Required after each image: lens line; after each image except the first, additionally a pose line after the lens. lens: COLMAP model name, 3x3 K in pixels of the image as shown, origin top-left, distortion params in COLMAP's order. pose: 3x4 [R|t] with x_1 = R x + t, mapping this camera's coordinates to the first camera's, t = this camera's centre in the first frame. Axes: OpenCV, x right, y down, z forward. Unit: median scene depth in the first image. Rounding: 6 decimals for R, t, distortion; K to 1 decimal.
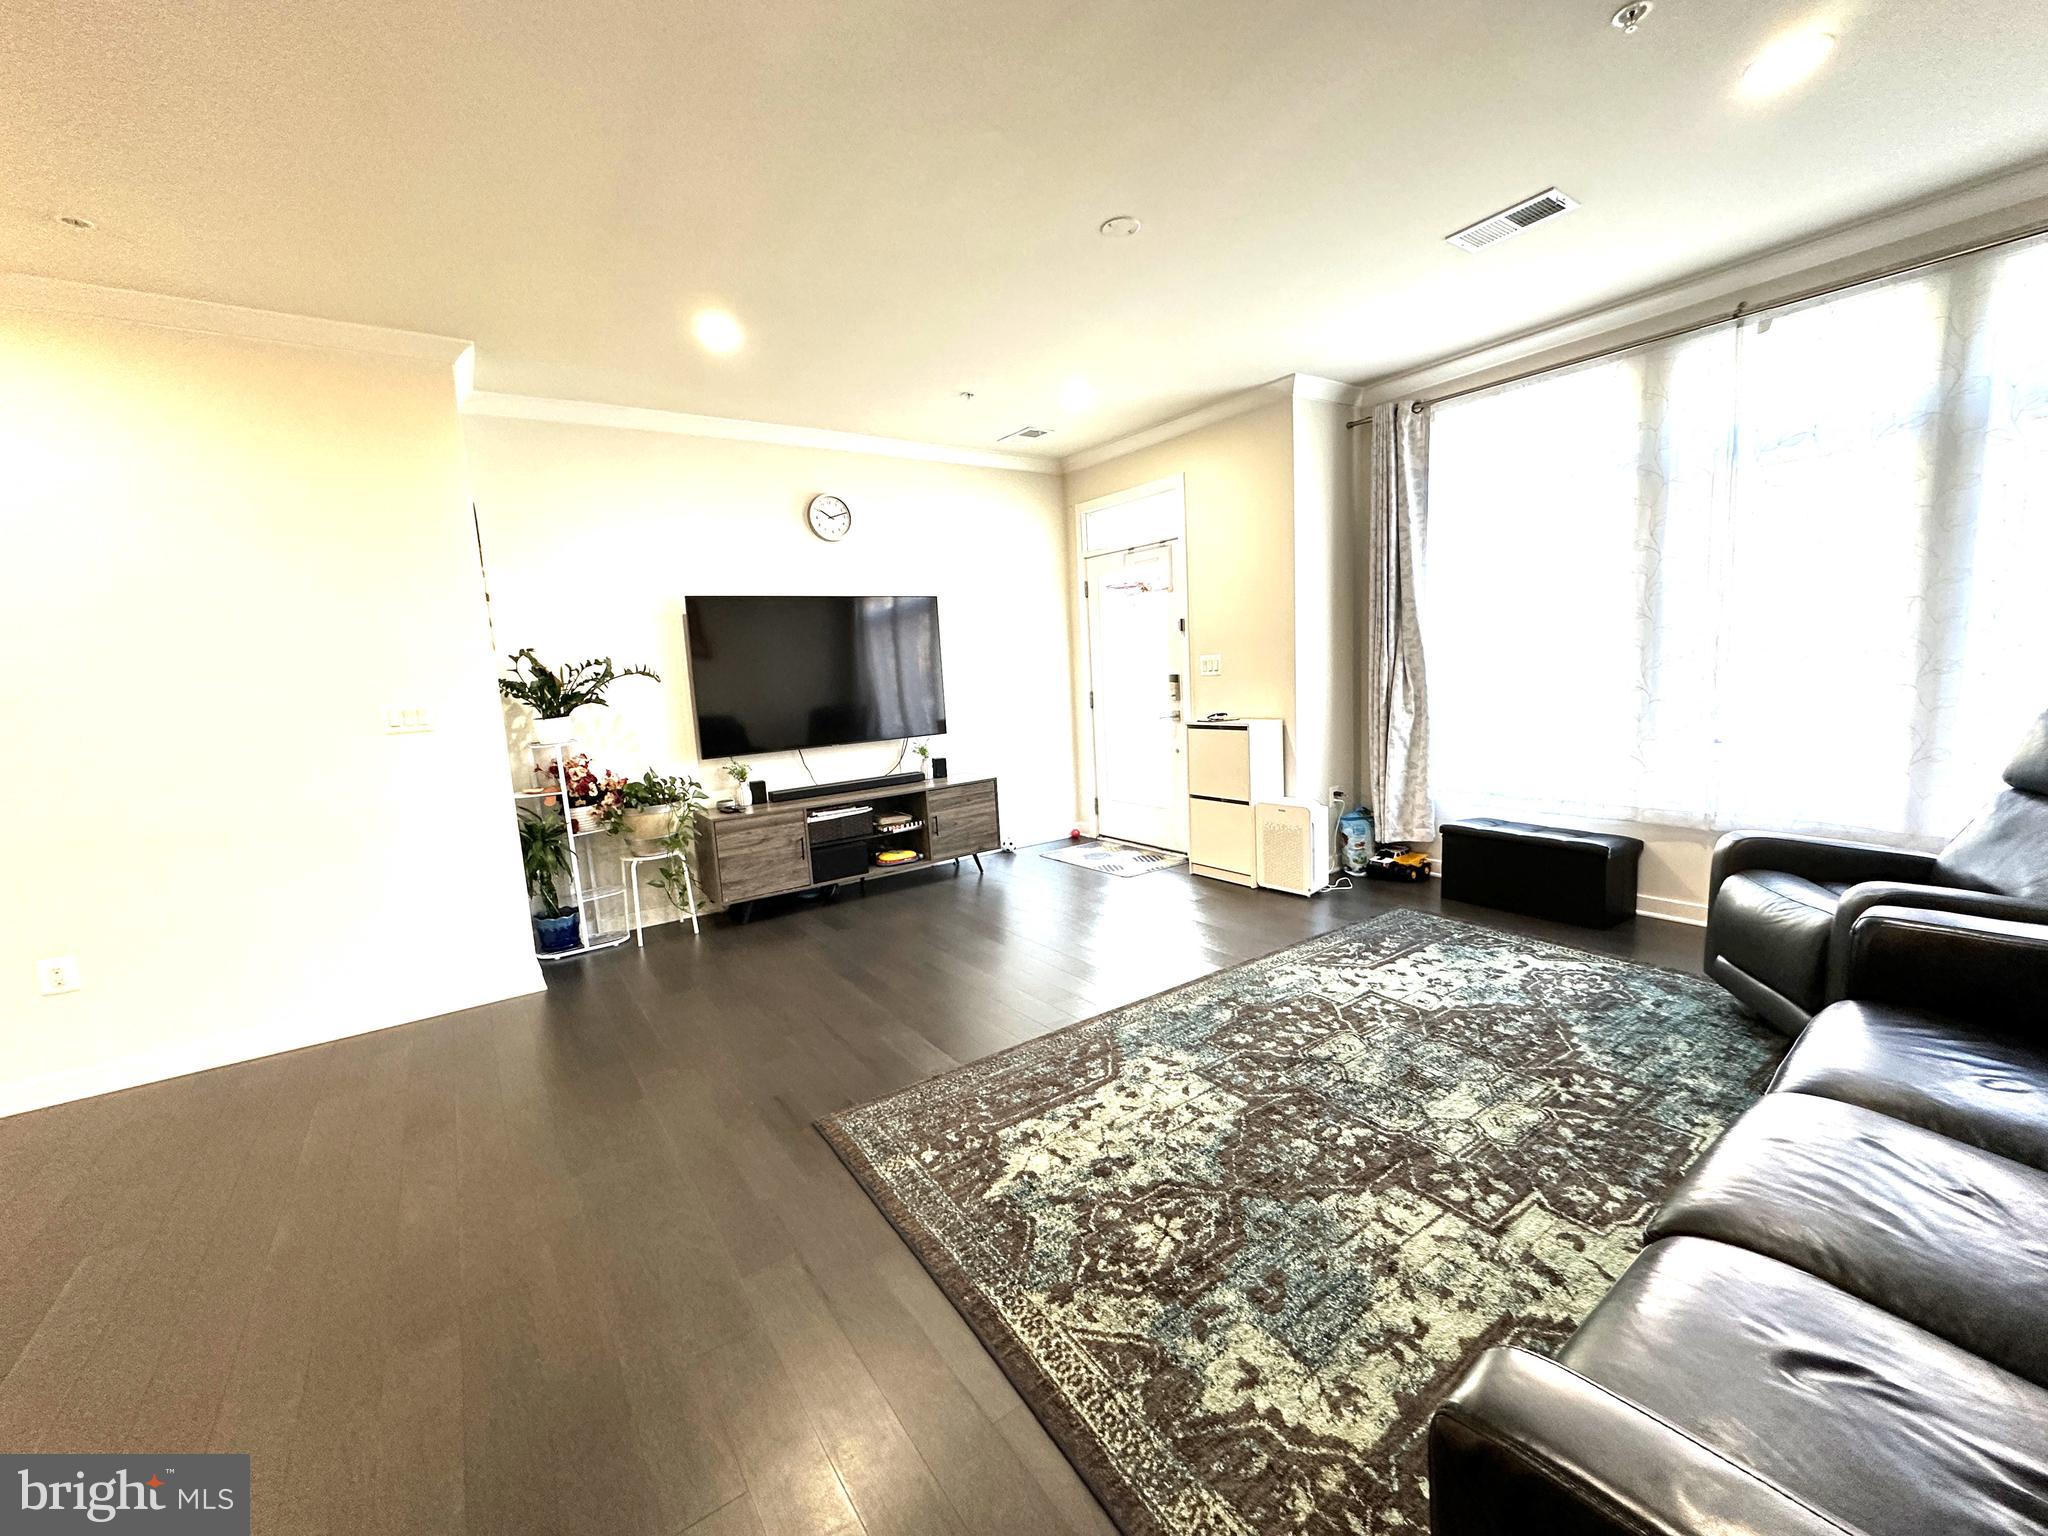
lens RADIAL K [[818.9, 0, 1022.5], [0, 818.9, 766.5], [0, 0, 1]] dist [-0.002738, -0.000140]
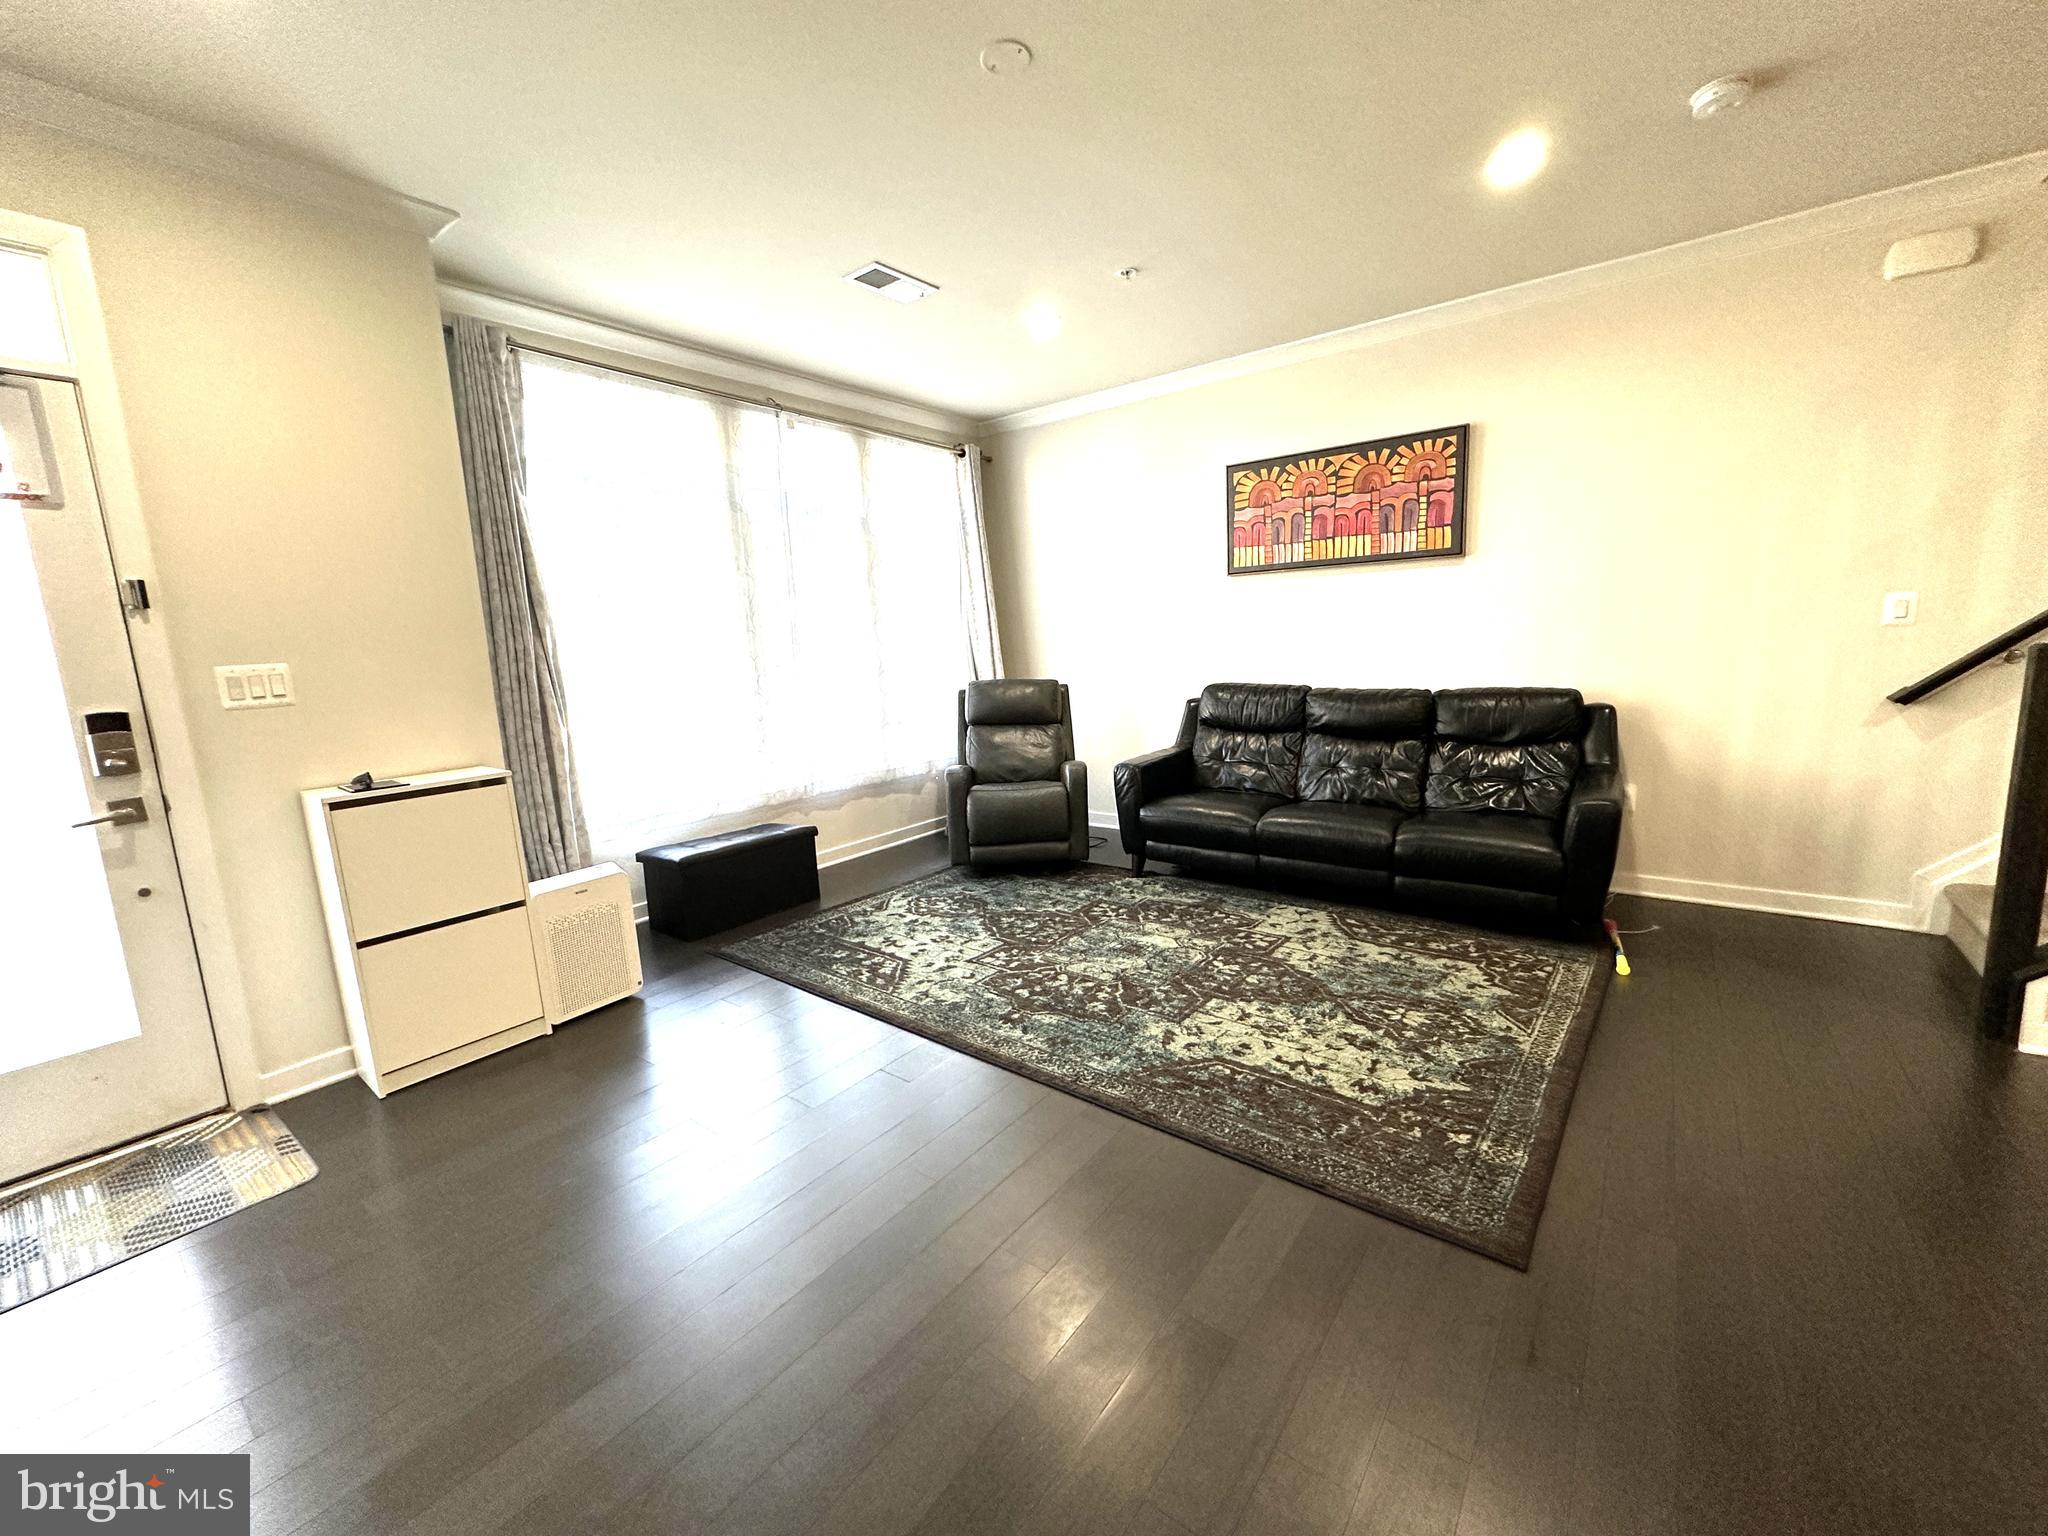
lens RADIAL K [[818.9, 0, 1022.5], [0, 818.9, 766.5], [0, 0, 1]] dist [-0.002738, -0.000140]
pose [[-0.290263, -0.082910, 0.953348, -0.603882], [0.178494, 0.974065, 0.139057, -0.108364], [-0.940153, 0.210530, -0.267936, 1.205426]]
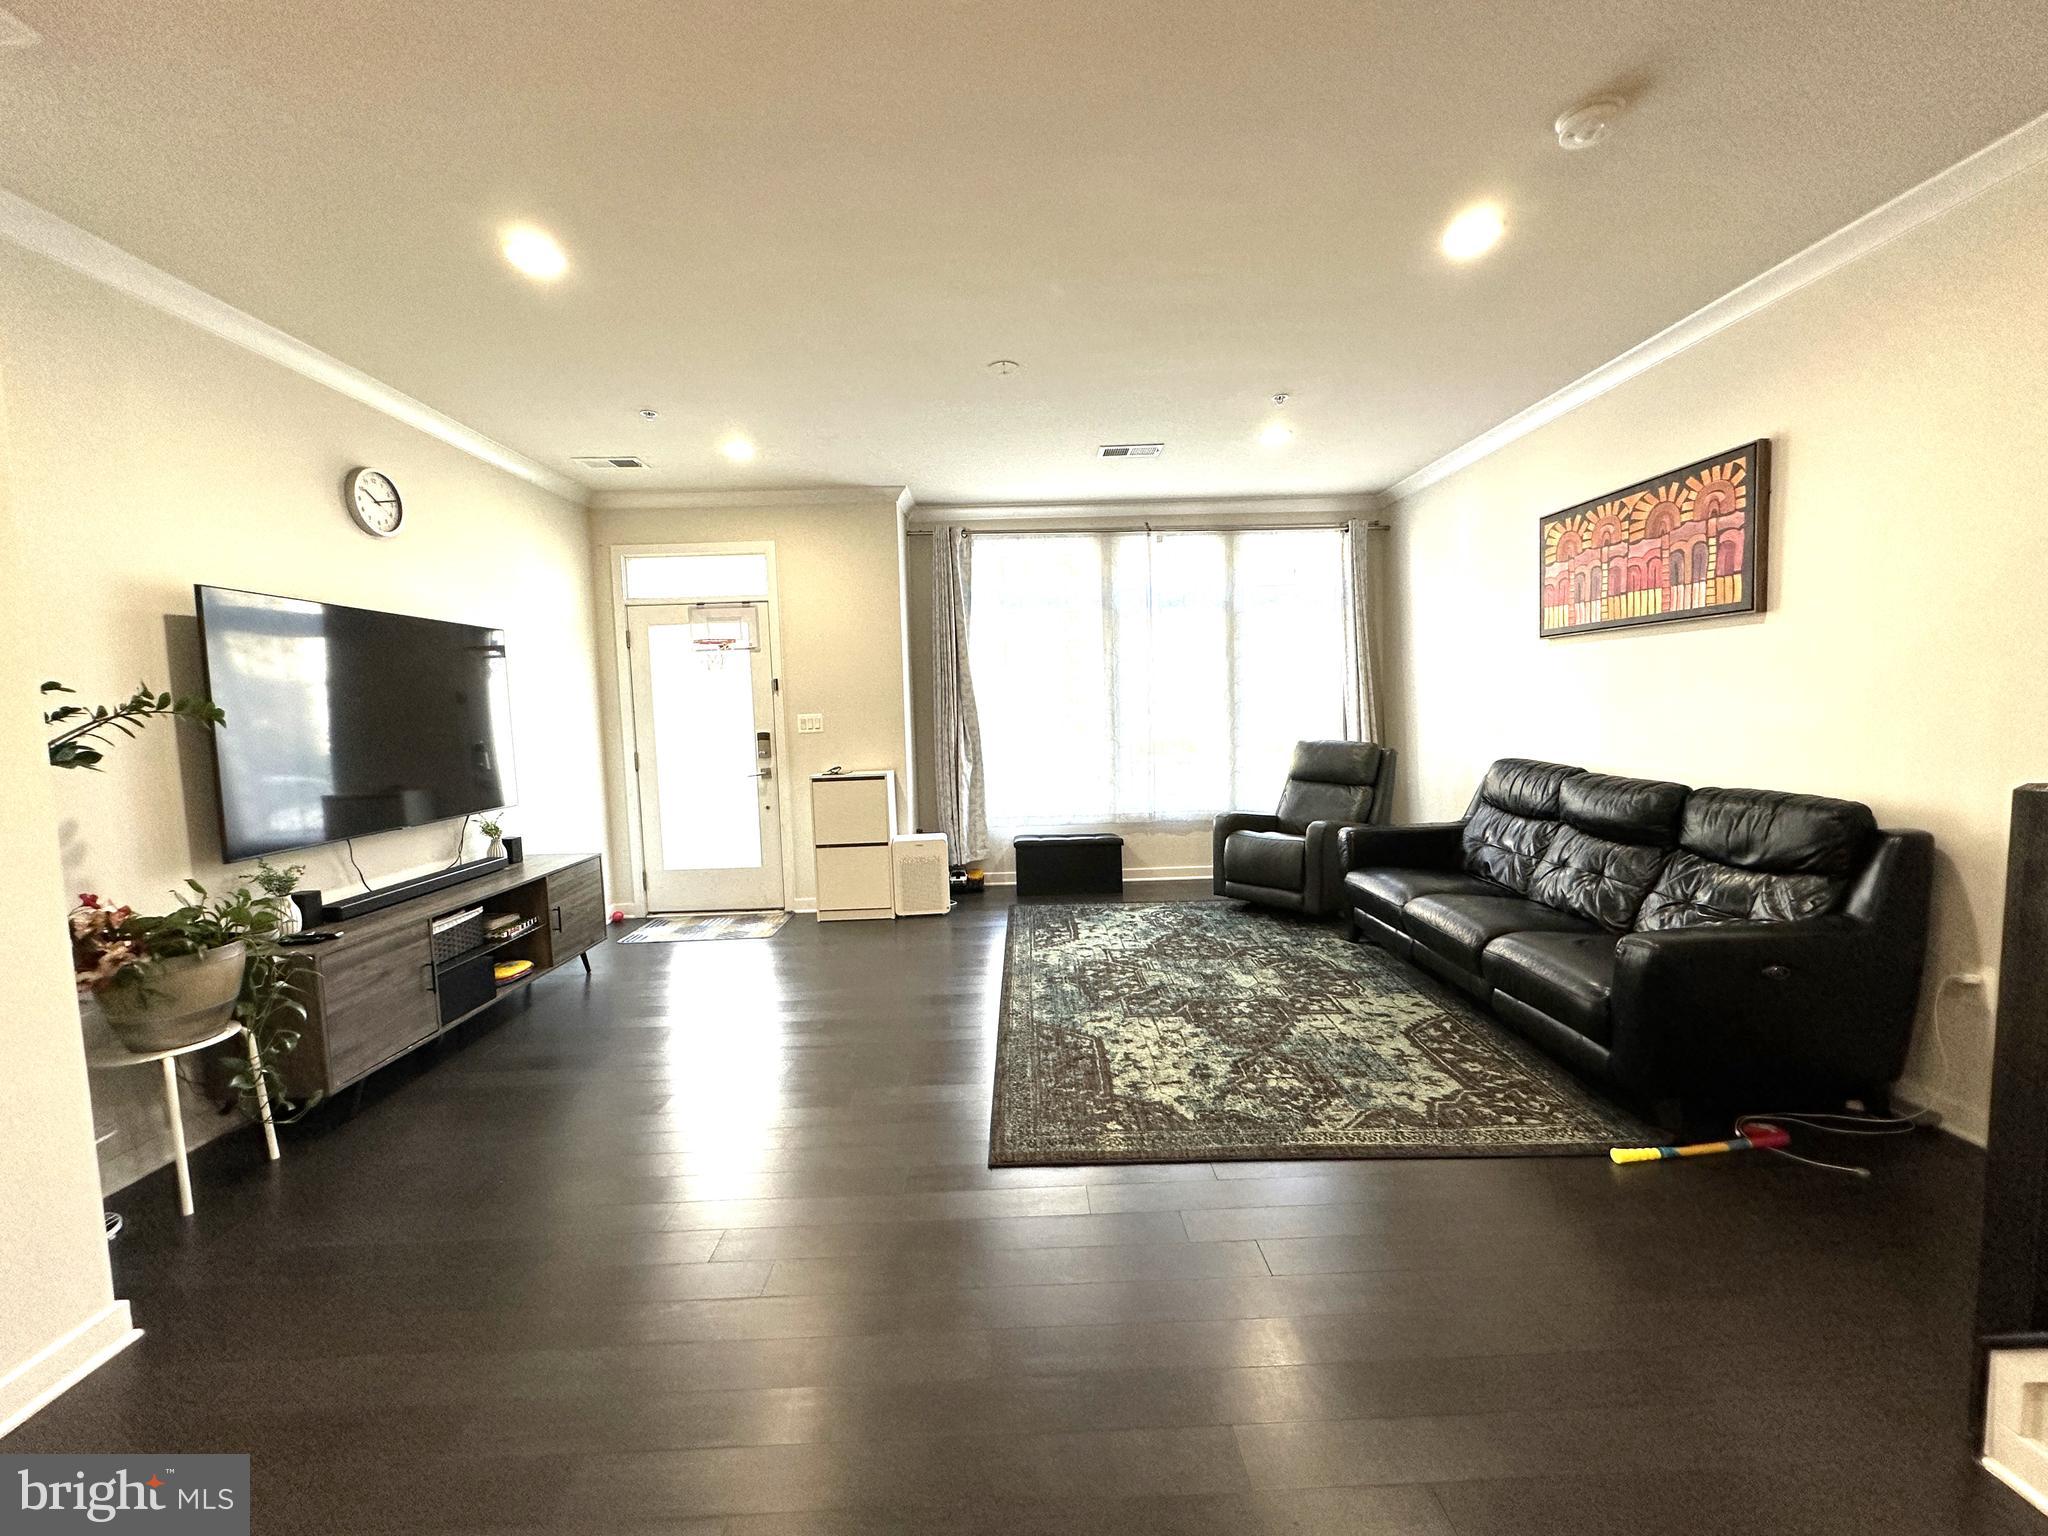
lens RADIAL K [[818.9, 0, 1022.5], [0, 818.9, 766.5], [0, 0, 1]] dist [-0.002738, -0.000140]
pose [[0.562877, -0.024075, 0.826190, -0.836286], [0.102067, 0.993950, -0.040574, 0.005698], [-0.820215, 0.107165, 0.561928, 0.301708]]
